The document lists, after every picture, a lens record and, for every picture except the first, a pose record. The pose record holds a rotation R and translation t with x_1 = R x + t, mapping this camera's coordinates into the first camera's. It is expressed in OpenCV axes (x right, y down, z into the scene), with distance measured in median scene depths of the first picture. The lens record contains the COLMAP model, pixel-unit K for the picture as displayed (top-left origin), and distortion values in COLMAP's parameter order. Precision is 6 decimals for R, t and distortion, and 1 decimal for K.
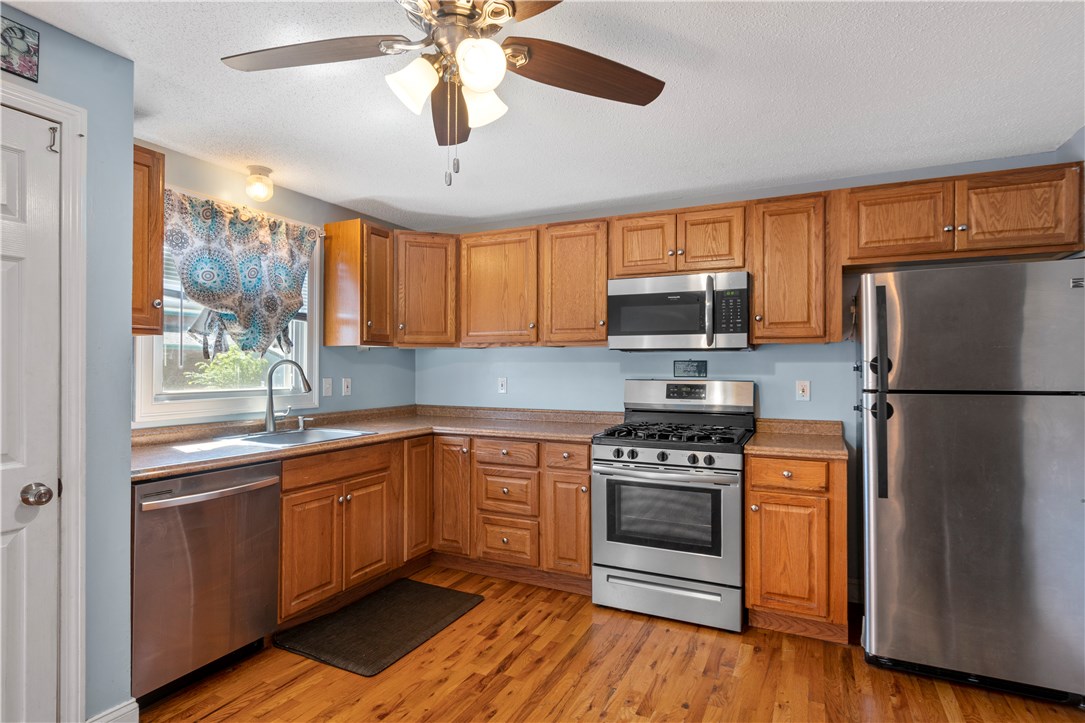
lens RADIAL K [[602.6, 0, 524.1], [0, 602.6, 363.8], [0, 0, 1]] dist [-0.006194, 0.001538]
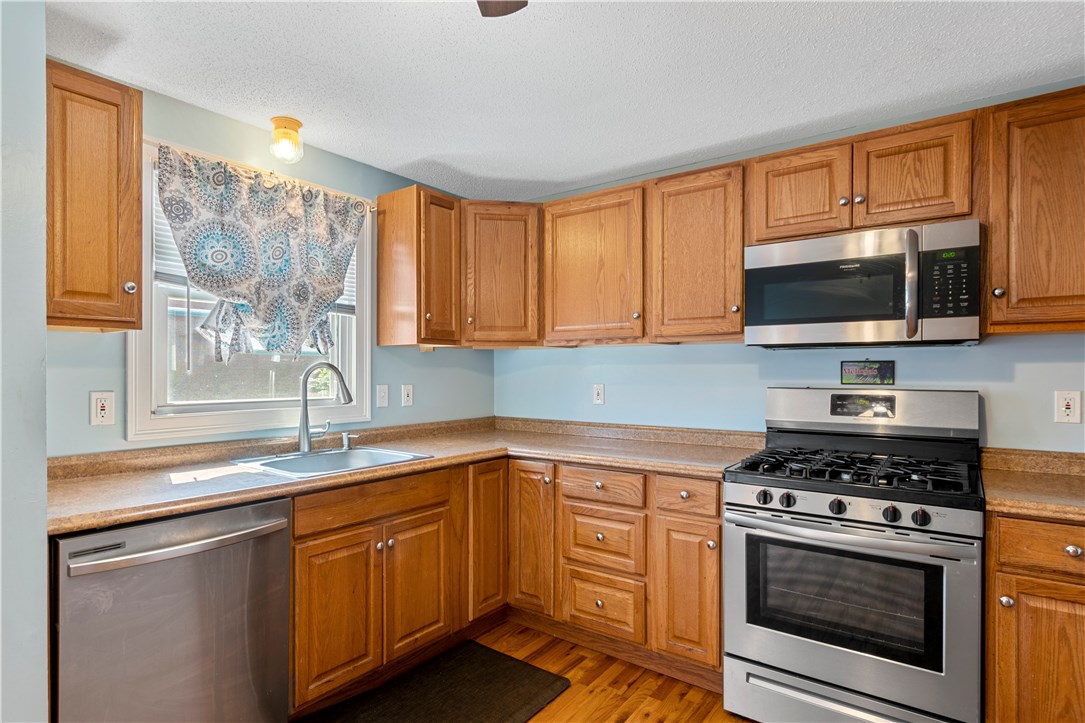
lens RADIAL K [[579.2, 0, 530.2], [0, 579.2, 373.7], [0, 0, 1]] dist [-0.011824, 0.006848]
pose [[0.985179, -0.001659, -0.171522, 0.007599], [0.003236, 0.999955, 0.008914, 0.002547], [0.171500, -0.009337, 0.985140, 0.302384]]
